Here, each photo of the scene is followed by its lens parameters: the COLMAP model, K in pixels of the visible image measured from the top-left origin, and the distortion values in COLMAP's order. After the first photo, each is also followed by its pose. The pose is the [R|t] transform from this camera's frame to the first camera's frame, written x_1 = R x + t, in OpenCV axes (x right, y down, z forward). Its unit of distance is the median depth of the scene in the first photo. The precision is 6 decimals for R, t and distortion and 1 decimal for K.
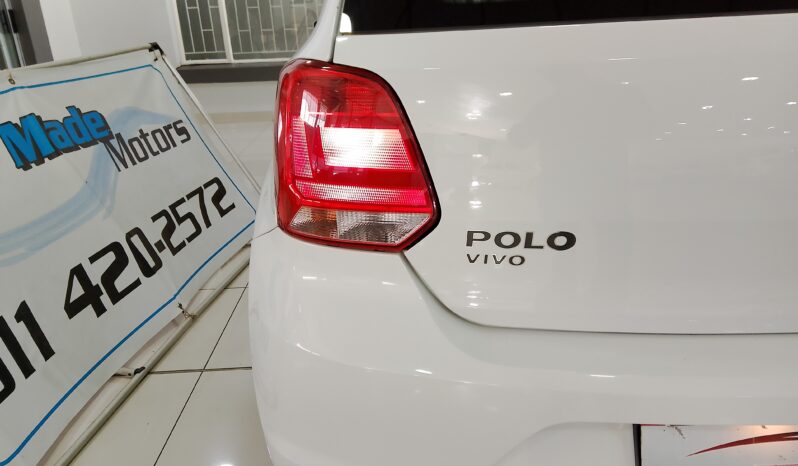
lens RADIAL K [[611.0, 0, 399.0], [0, 611.0, 233.0], [0, 0, 1]] dist [0.040797, -0.008889]
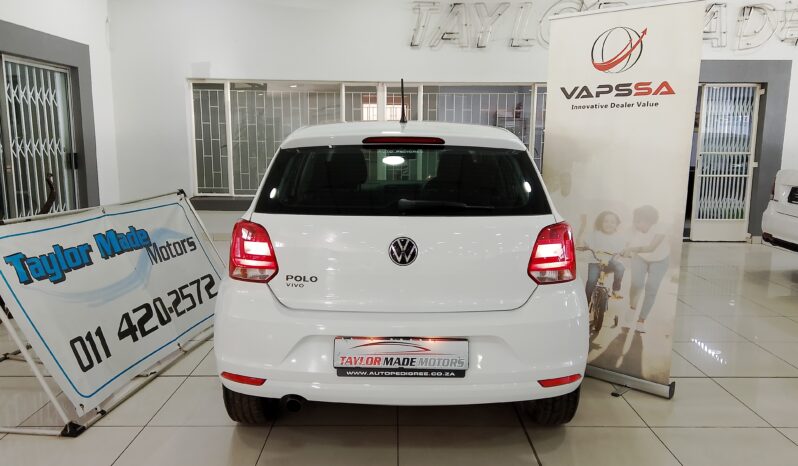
lens RADIAL K [[611.0, 0, 399.0], [0, 611.0, 233.0], [0, 0, 1]] dist [0.040797, -0.008889]
pose [[0.998512, 0.054511, 0.001716, 0.229097], [-0.052968, 0.976782, -0.207585, 0.138493], [-0.012992, 0.207185, 0.978216, -0.726313]]
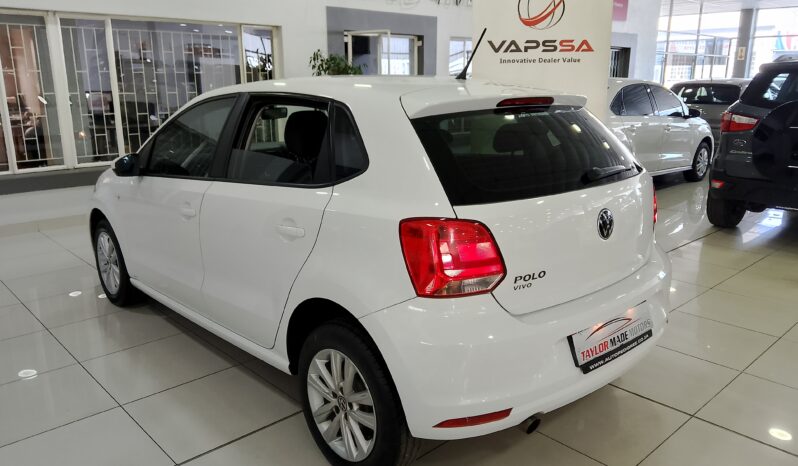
lens RADIAL K [[611.0, 0, 399.0], [0, 611.0, 233.0], [0, 0, 1]] dist [0.040797, -0.008889]
pose [[0.743136, -0.118661, 0.658536, -0.650204], [0.208183, 0.976308, -0.059009, -0.045577], [-0.635932, 0.180948, 0.750233, -0.218779]]
